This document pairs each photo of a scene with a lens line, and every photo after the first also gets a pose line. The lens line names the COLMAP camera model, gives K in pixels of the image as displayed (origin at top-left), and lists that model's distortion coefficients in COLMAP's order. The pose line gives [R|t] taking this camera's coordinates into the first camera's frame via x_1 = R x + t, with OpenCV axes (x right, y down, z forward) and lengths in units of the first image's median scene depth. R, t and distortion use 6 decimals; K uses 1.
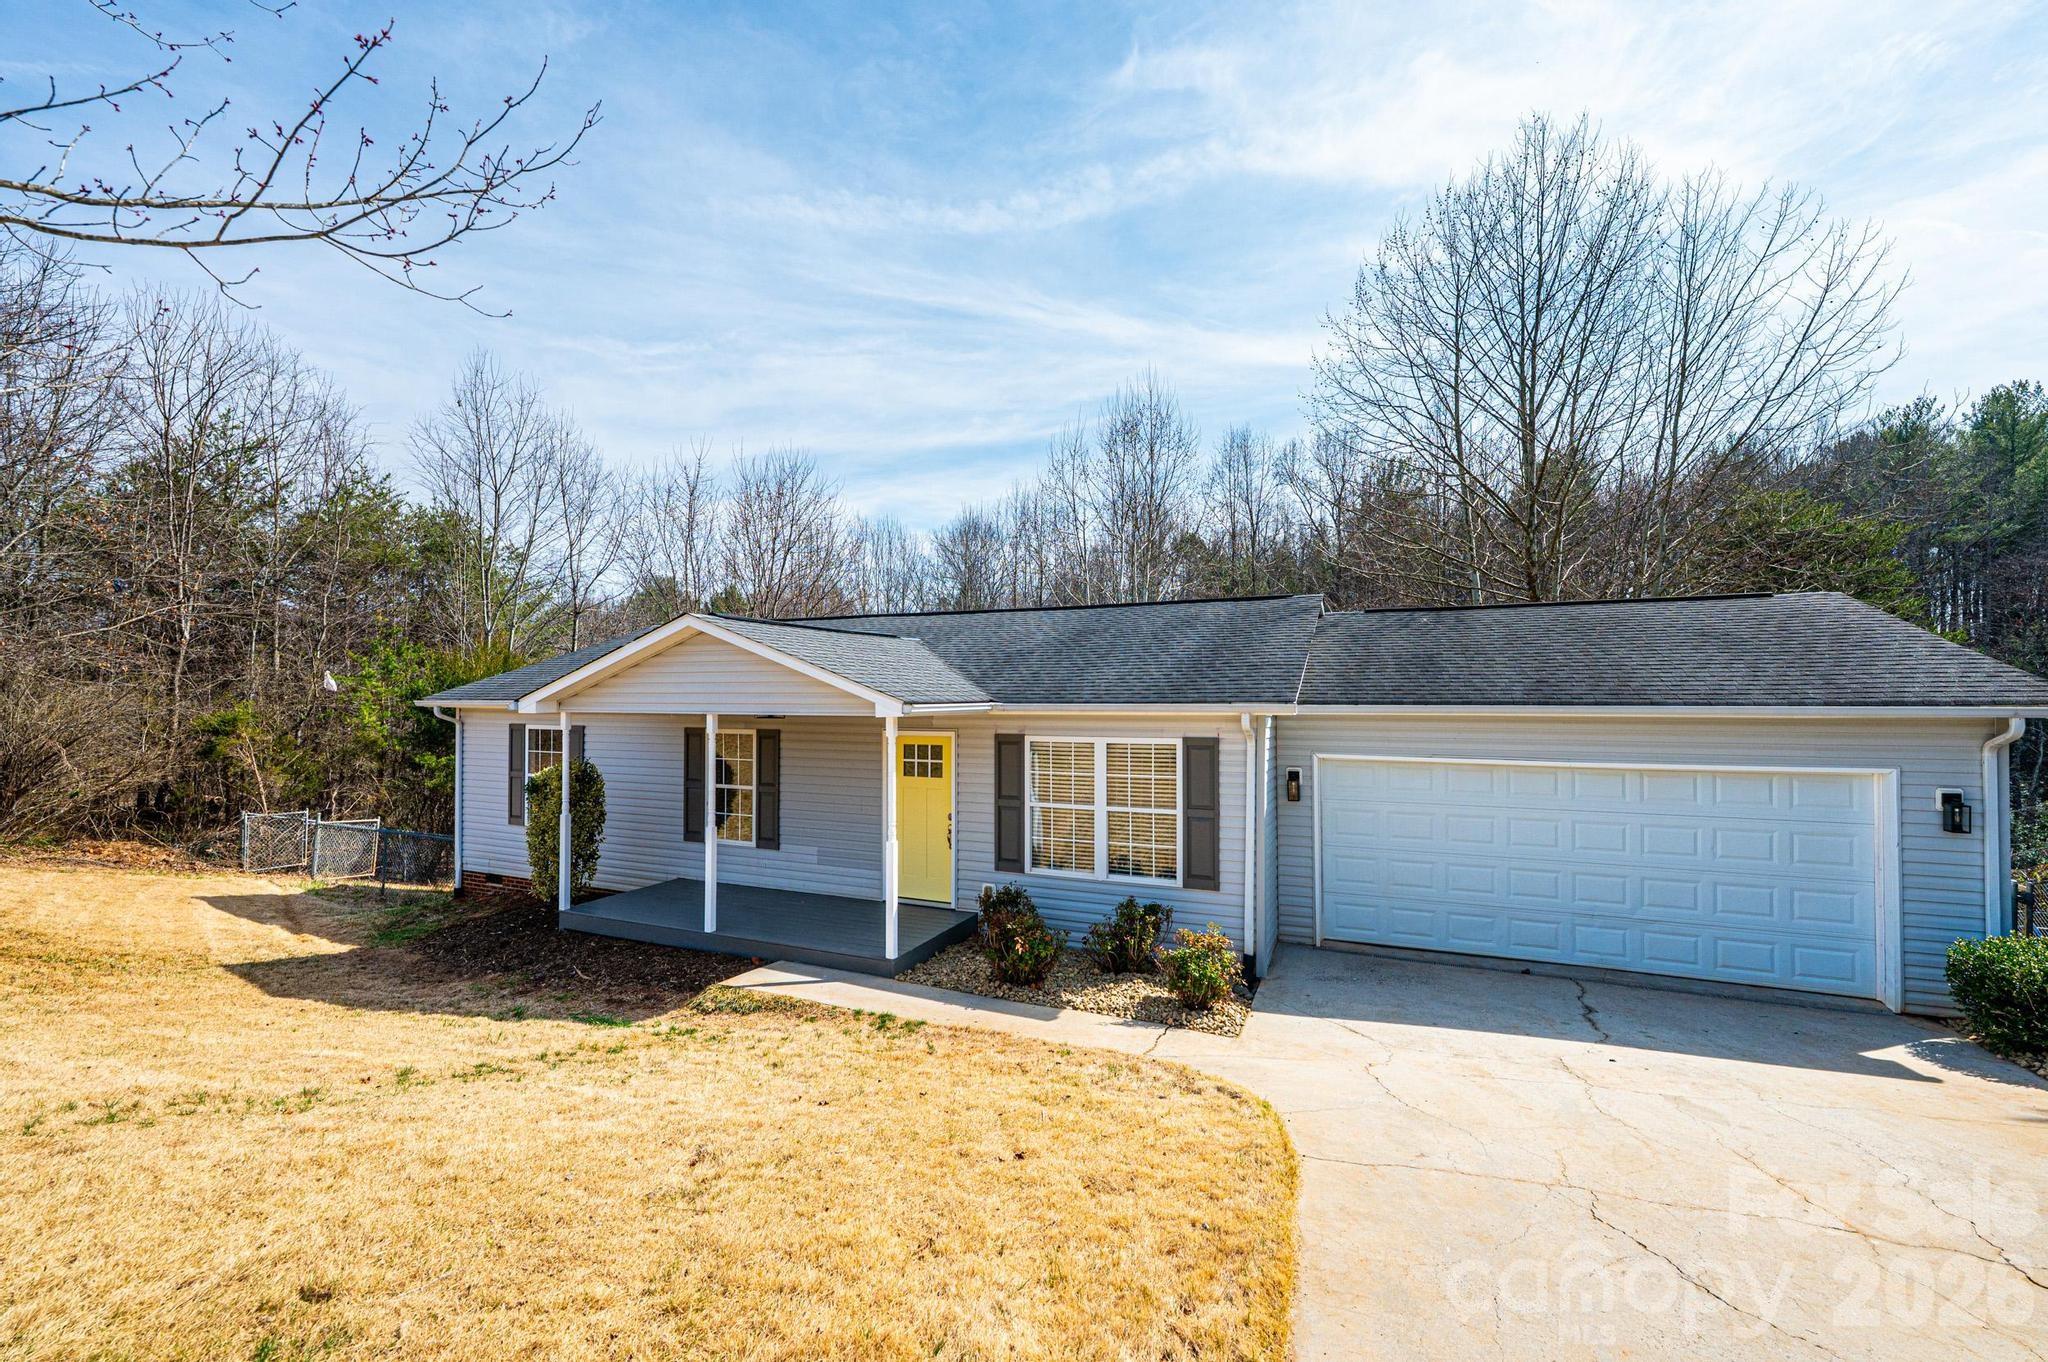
lens RADIAL K [[825.6, 0, 1024.5], [0, 825.6, 668.4], [0, 0, 1]] dist [-0.000339, 0.000083]
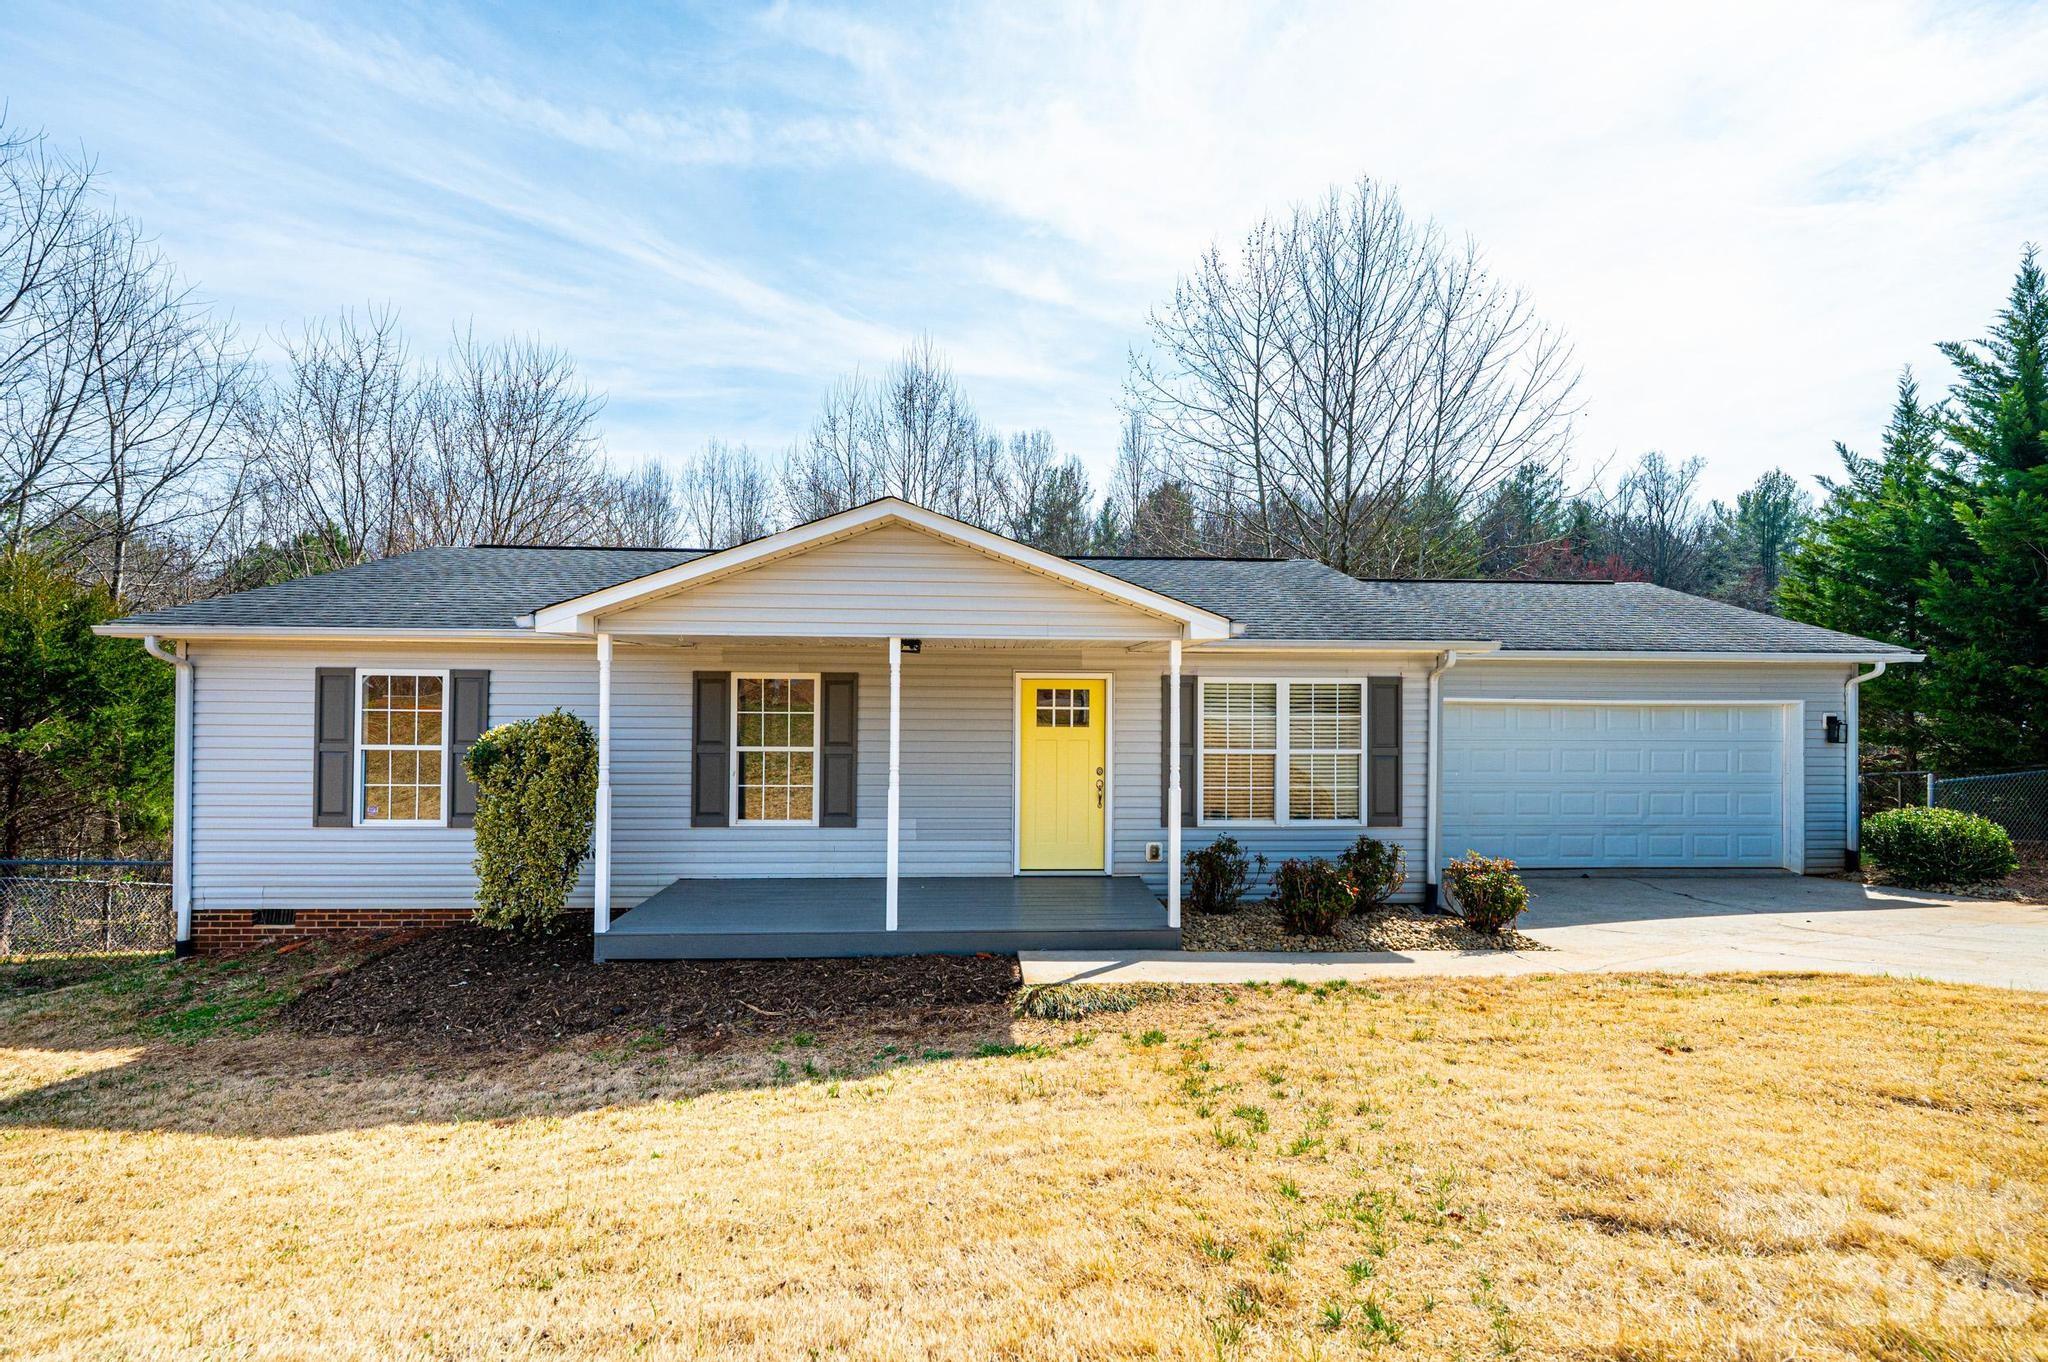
lens RADIAL K [[825.6, 0, 1017.4], [0, 825.6, 691.5], [0, 0, 1]] dist [-0.000339, 0.000083]
pose [[0.894379, 0.007029, 0.447254, -0.509396], [-0.021950, 0.999362, 0.028188, 0.066968], [-0.446771, -0.035029, 0.893962, 0.241753]]
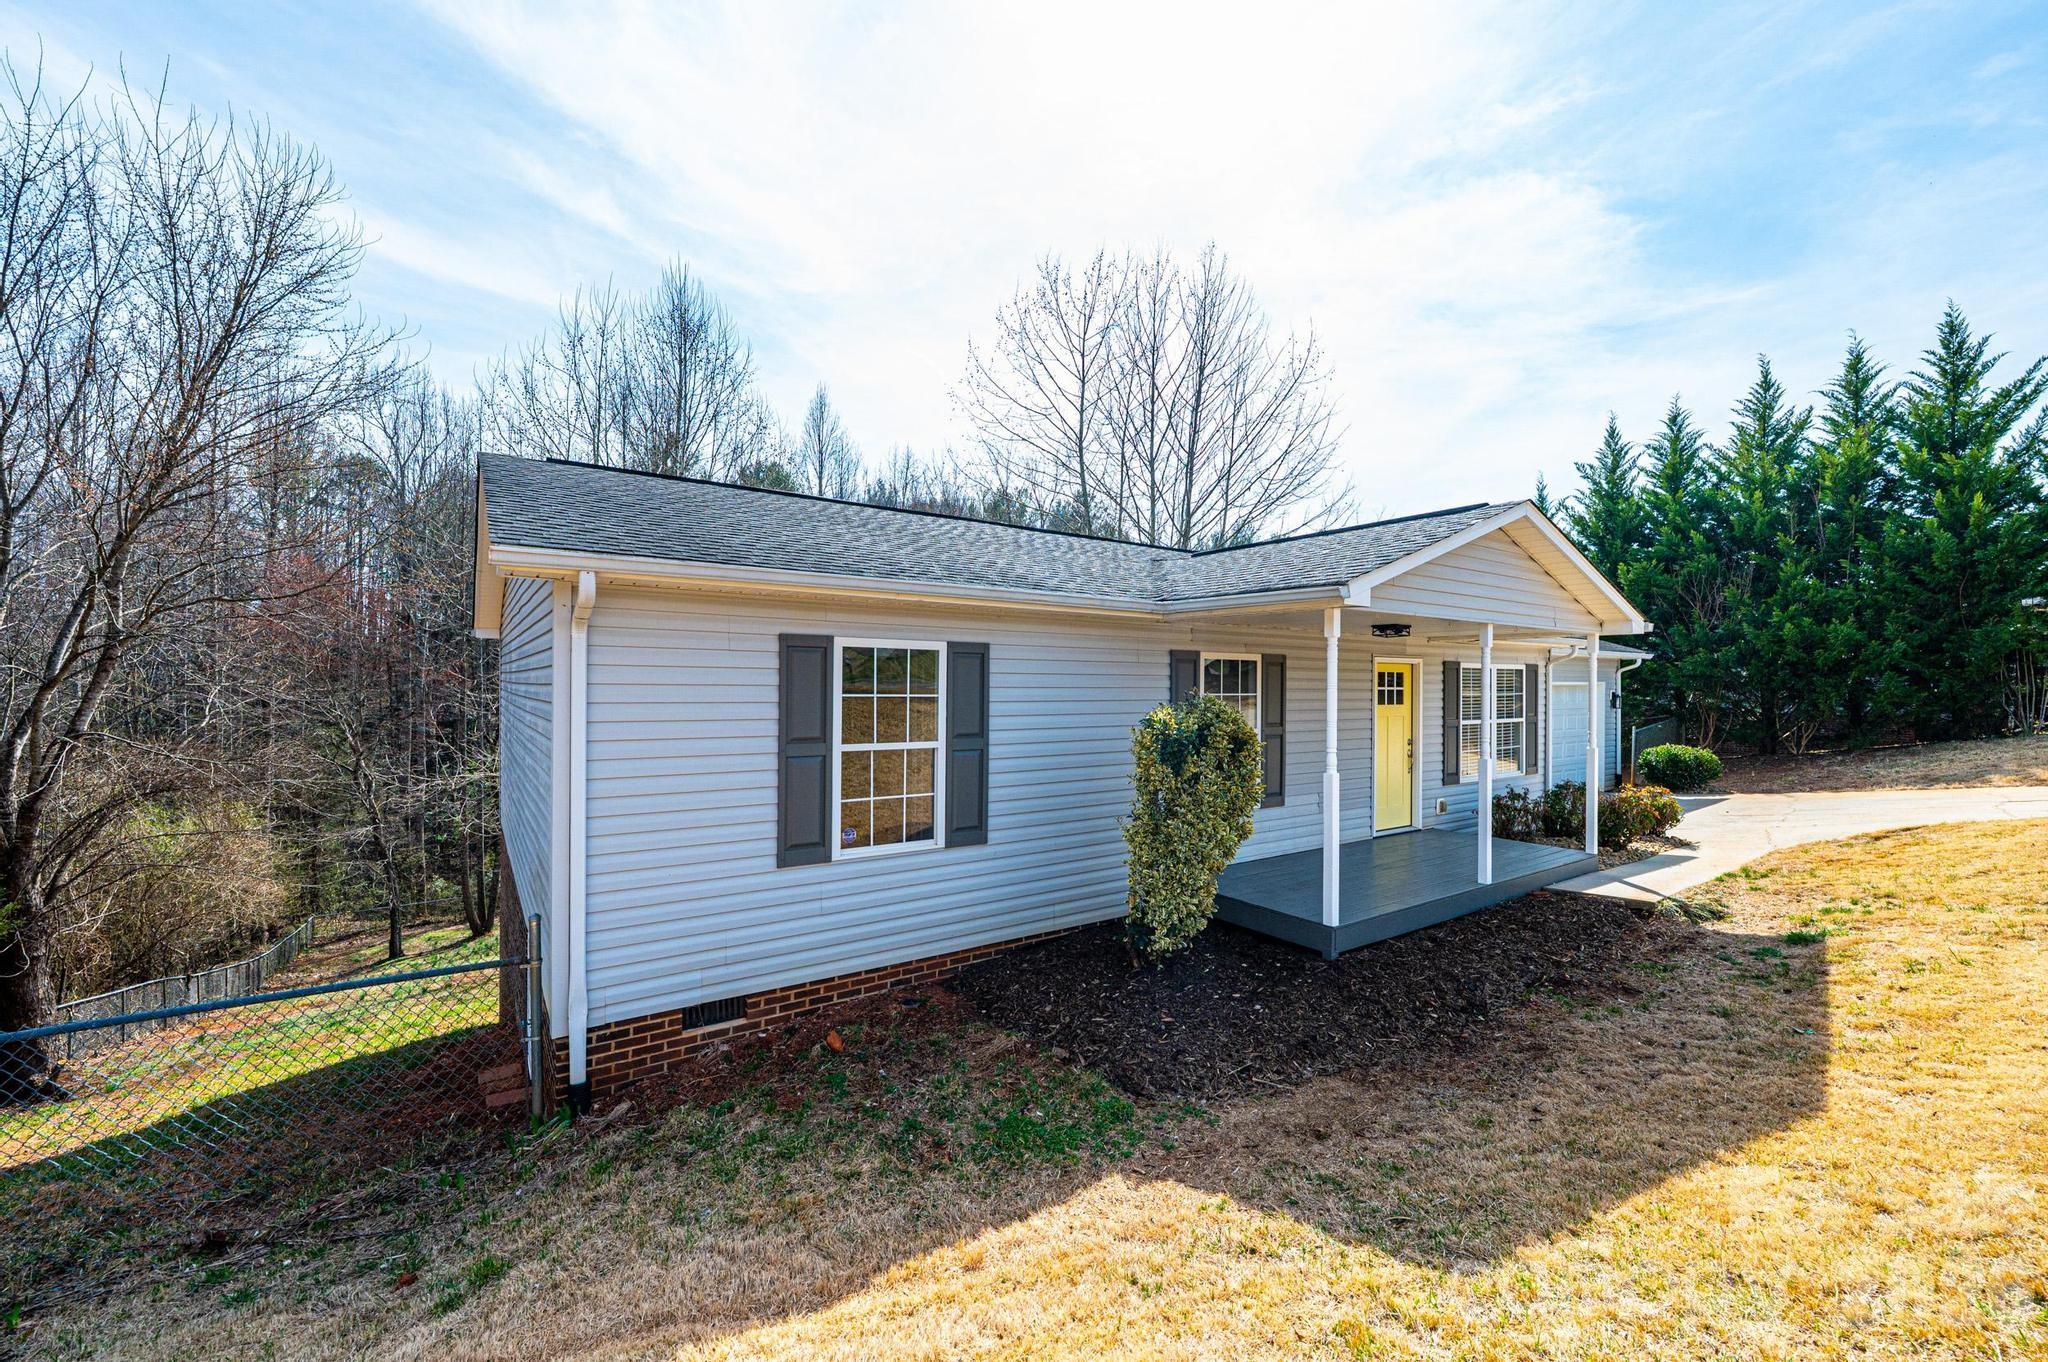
lens RADIAL K [[825.6, 0, 1036.6], [0, 825.6, 699.0], [0, 0, 1]] dist [-0.000339, 0.000083]
pose [[0.509882, -0.013828, 0.860133, -1.101786], [-0.035856, 0.998660, 0.037310, 0.095960], [-0.859497, -0.049865, 0.508703, 0.802680]]
